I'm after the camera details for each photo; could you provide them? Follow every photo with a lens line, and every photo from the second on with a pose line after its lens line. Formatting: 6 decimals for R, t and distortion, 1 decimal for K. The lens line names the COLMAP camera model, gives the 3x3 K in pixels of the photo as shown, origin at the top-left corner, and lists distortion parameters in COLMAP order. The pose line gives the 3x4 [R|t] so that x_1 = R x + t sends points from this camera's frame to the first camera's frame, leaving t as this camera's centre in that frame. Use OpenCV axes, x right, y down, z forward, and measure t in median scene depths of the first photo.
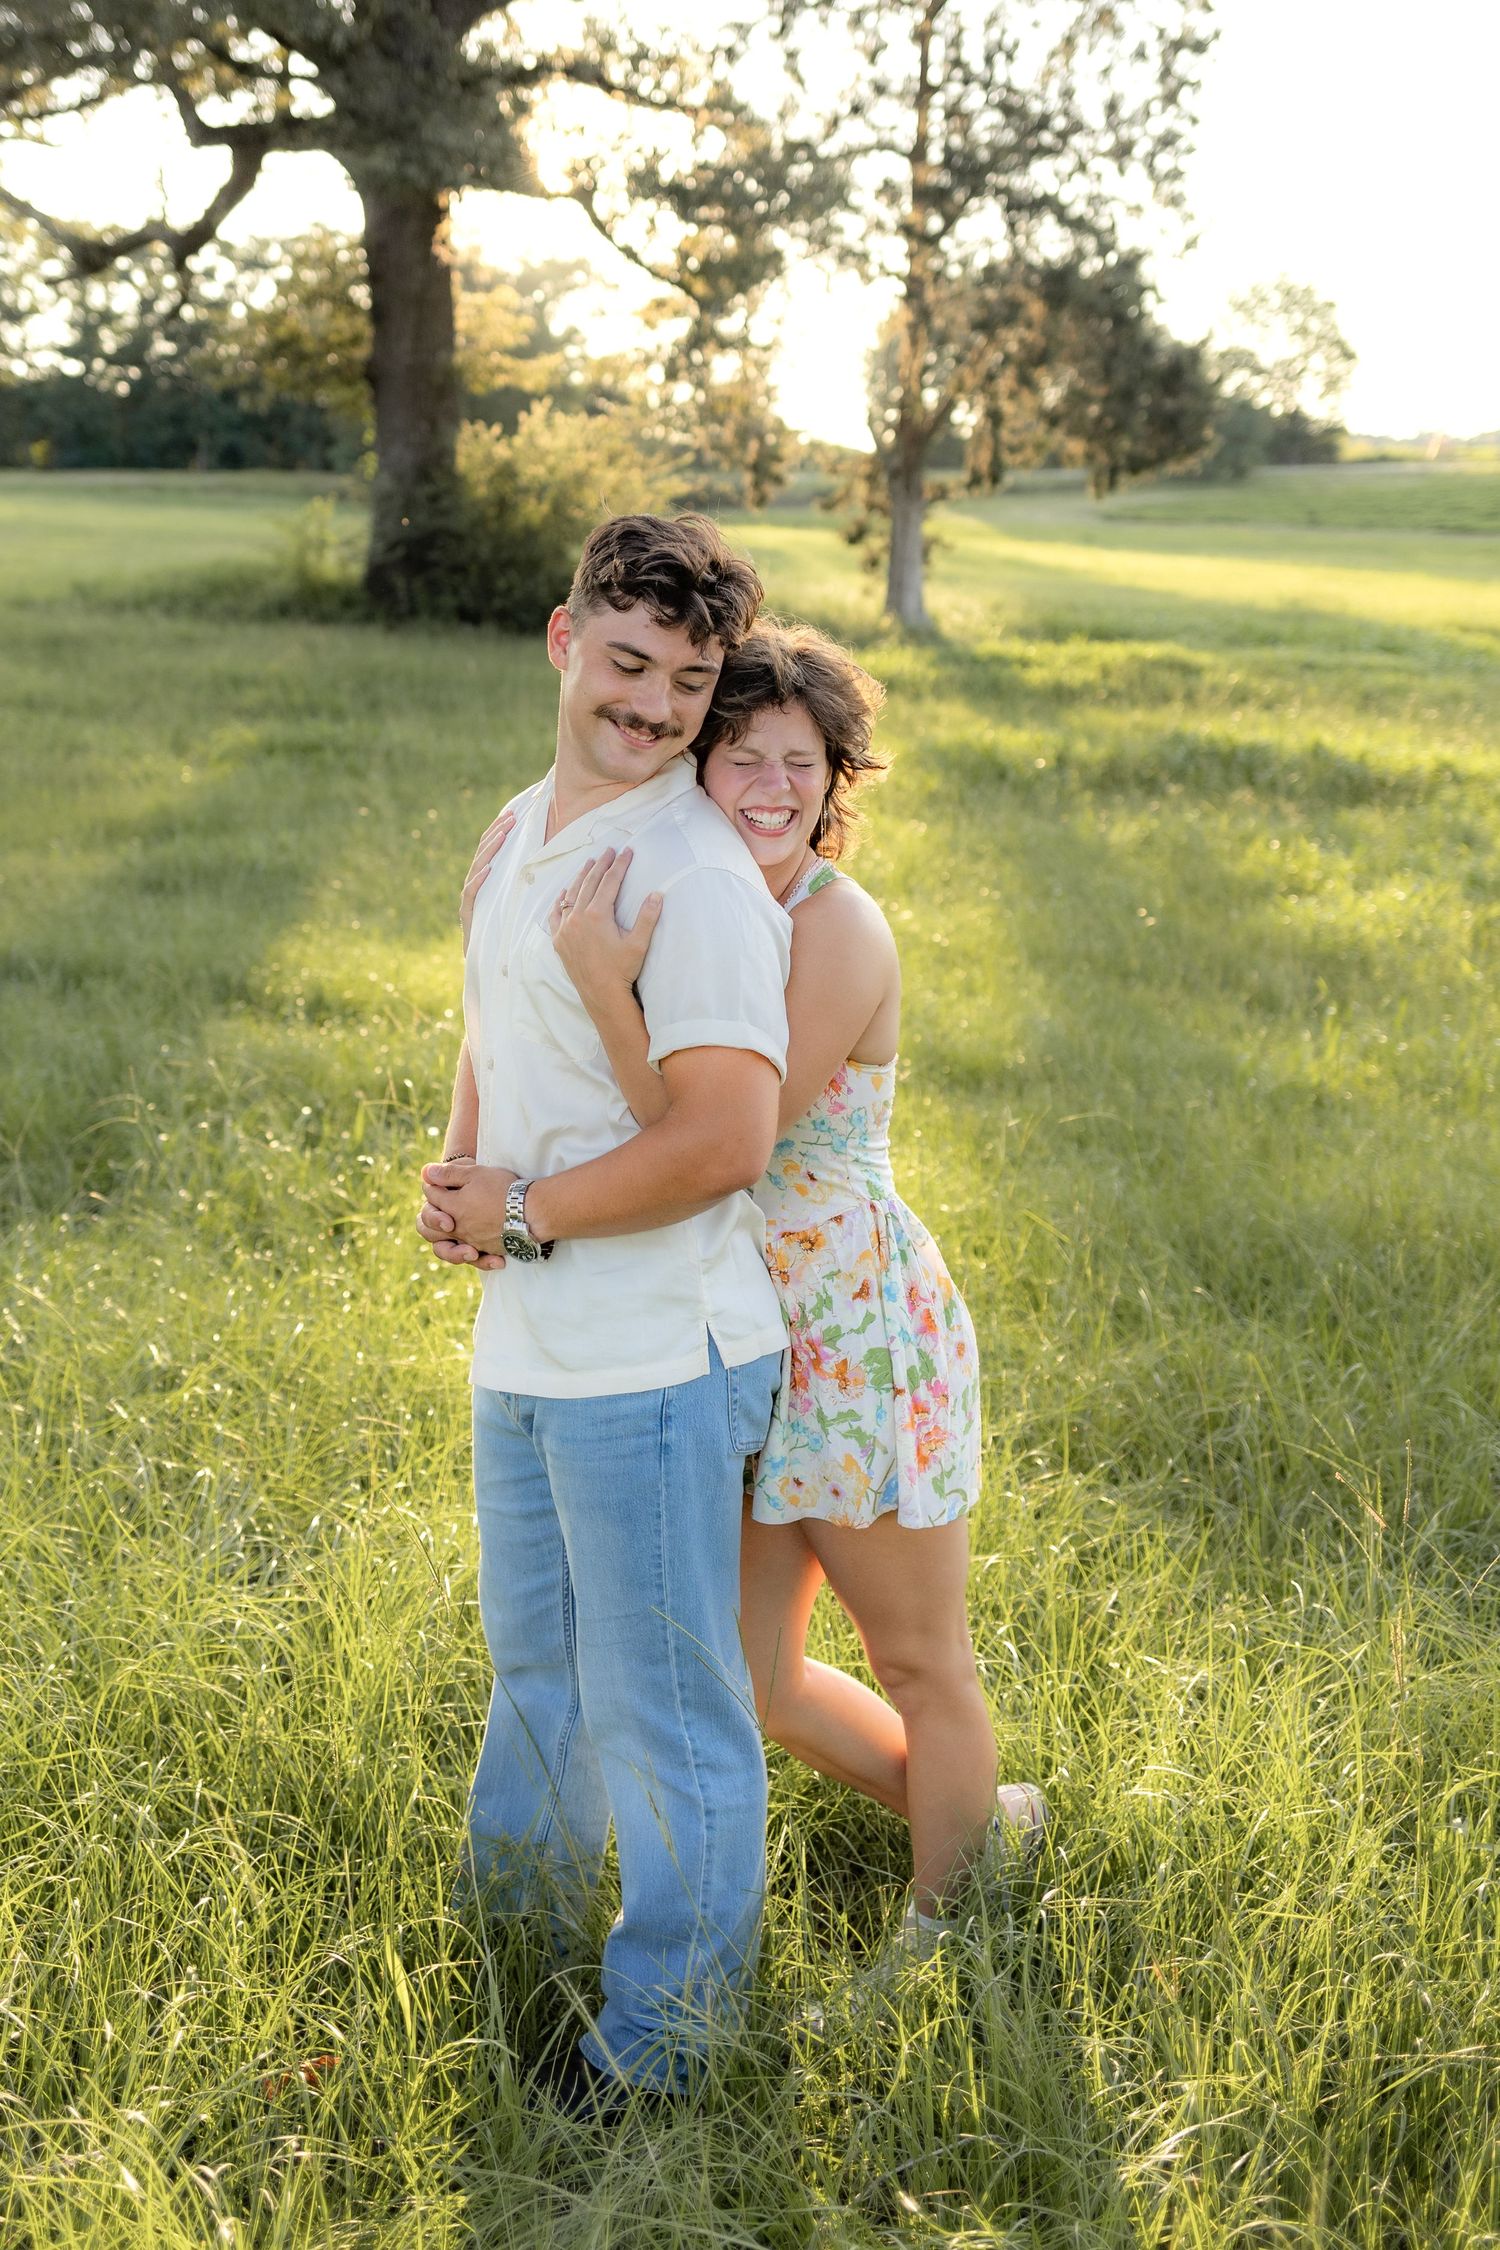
lens RADIAL K [[4589.9, 0, 750.0], [0, 4589.9, 1125.5], [0, 0, 1]] dist [-0.251970, -0.094036]
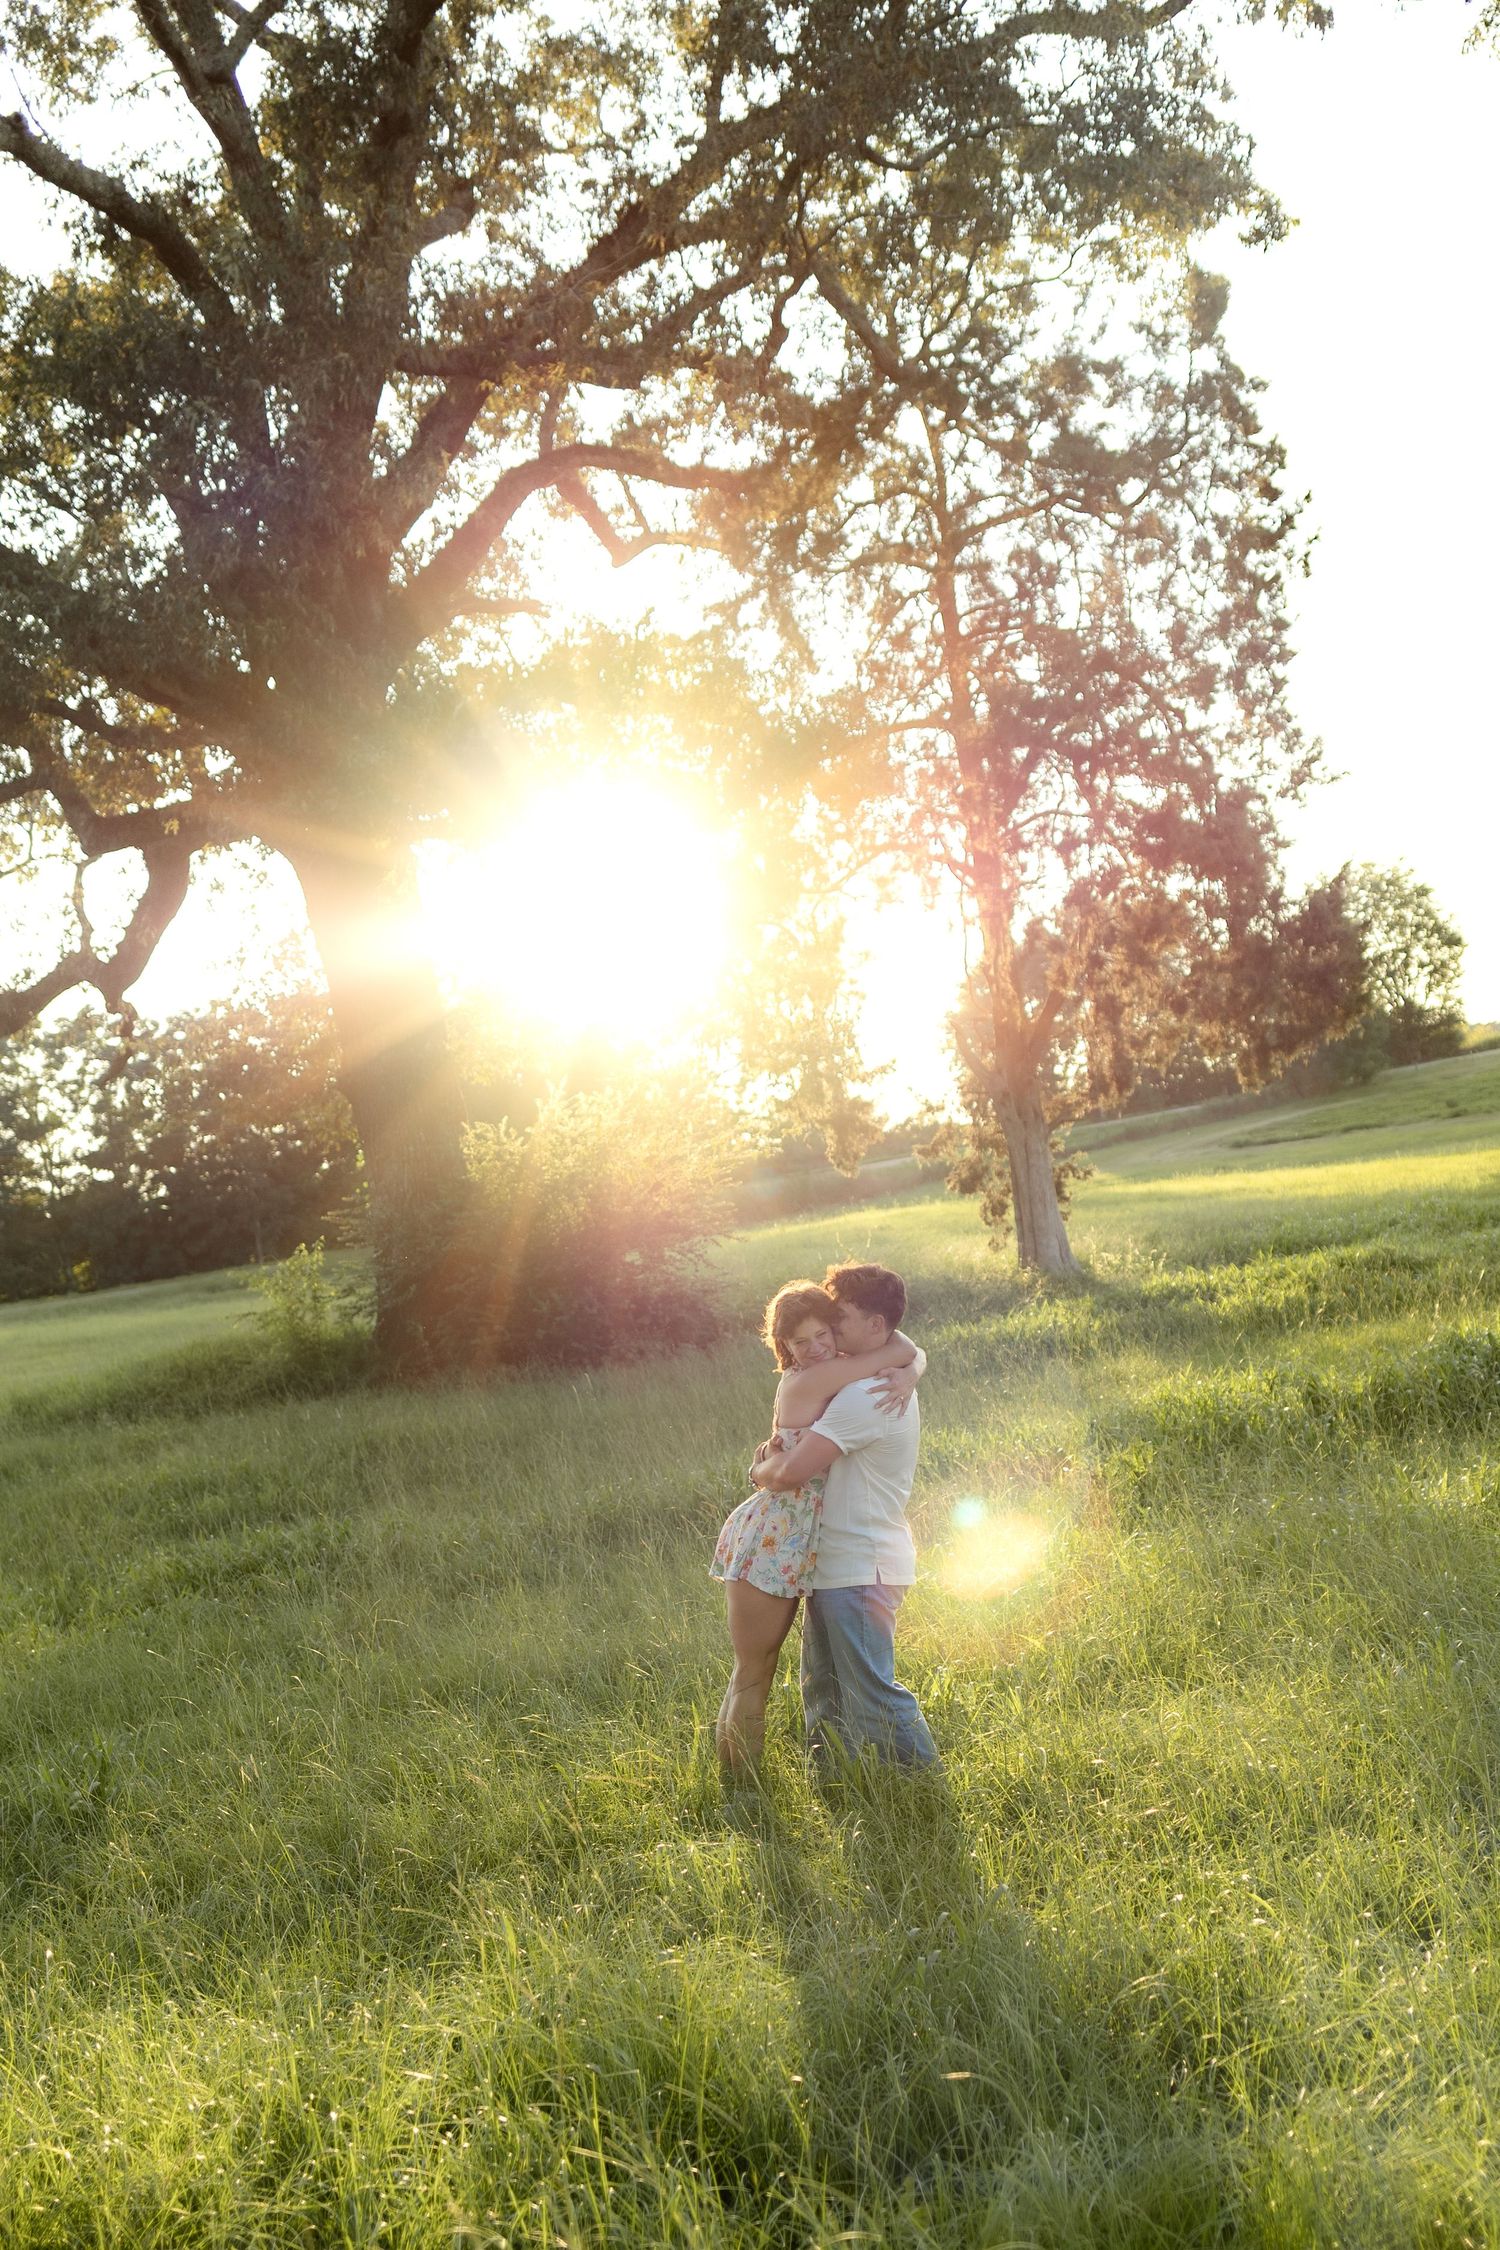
lens RADIAL K [[4647.3, 0, 749.0], [0, 4647.3, 1132.4], [0, 0, 1]] dist [0.026808, -0.276787]
pose [[0.984426, -0.174483, -0.021485, 0.003753], [0.169074, 0.973143, -0.156226, -0.013774], [0.048166, 0.150161, 0.987488, 0.170288]]
